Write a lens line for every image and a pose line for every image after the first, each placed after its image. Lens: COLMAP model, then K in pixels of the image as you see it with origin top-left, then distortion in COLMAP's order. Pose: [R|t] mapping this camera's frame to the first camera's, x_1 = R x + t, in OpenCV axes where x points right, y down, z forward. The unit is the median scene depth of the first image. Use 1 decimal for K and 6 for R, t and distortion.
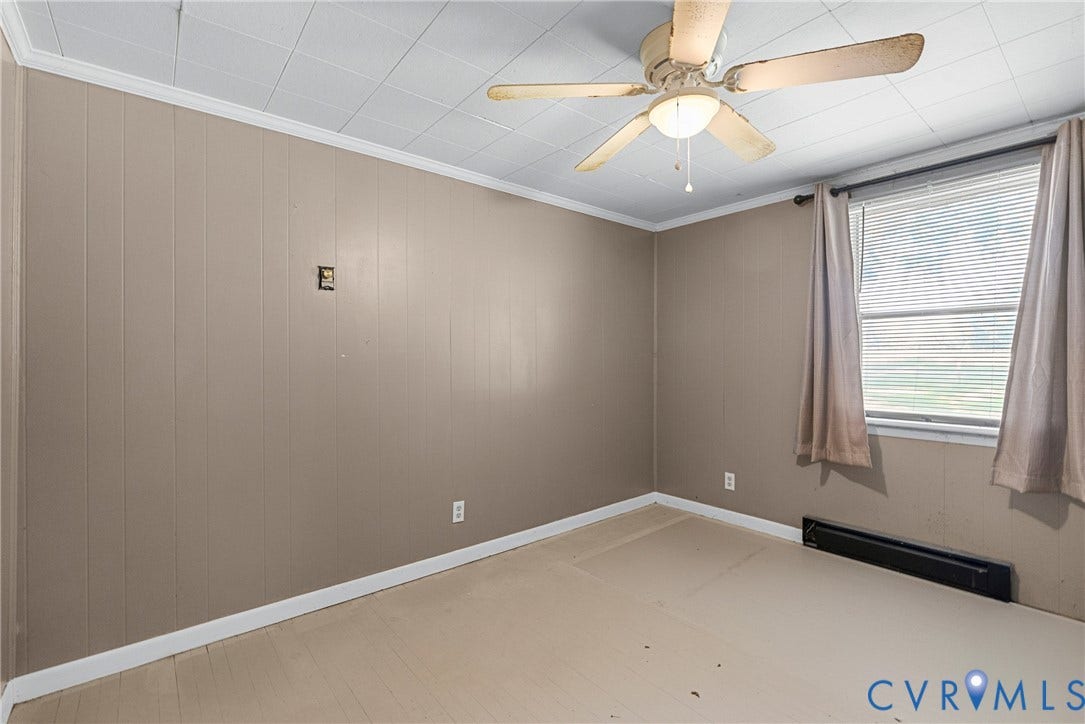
lens RADIAL K [[479.7, 0, 547.4], [0, 479.7, 355.8], [0, 0, 1]] dist [-0.001216, -0.000104]
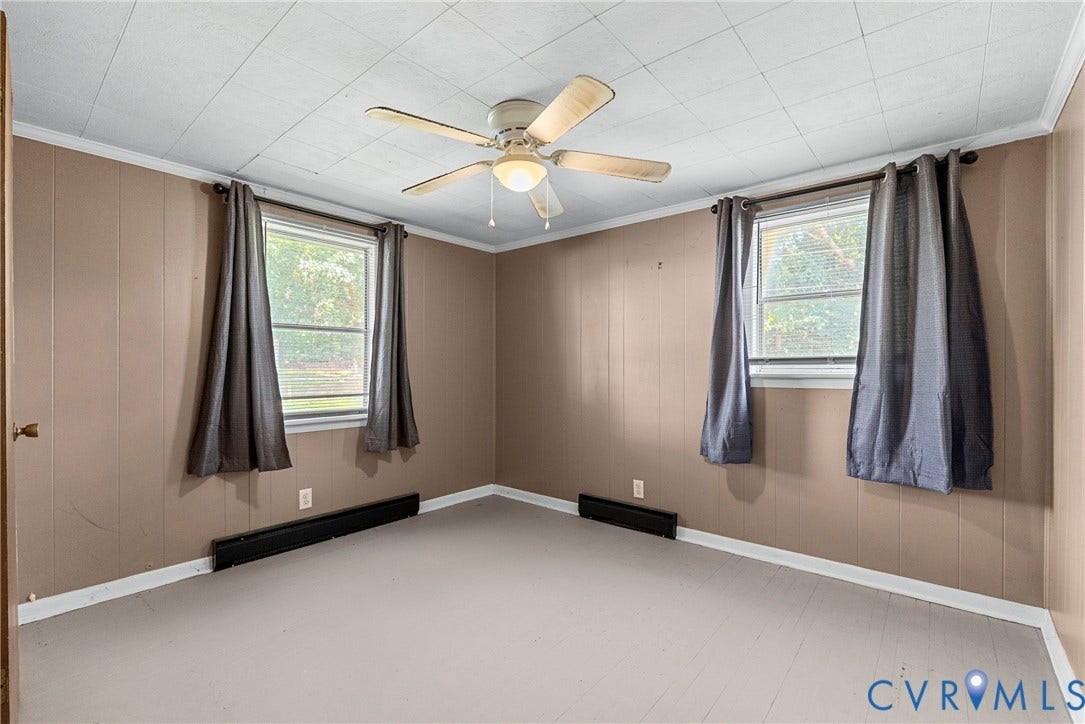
lens RADIAL K [[474.9, 0, 541.2], [0, 474.9, 372.5], [0, 0, 1]] dist [-0.001078, -0.000419]
pose [[-0.167584, -0.003434, 0.985852, -0.482972], [-0.006686, 0.999975, 0.002346, 0.015447], [-0.985835, -0.006198, -0.167603, 0.585473]]
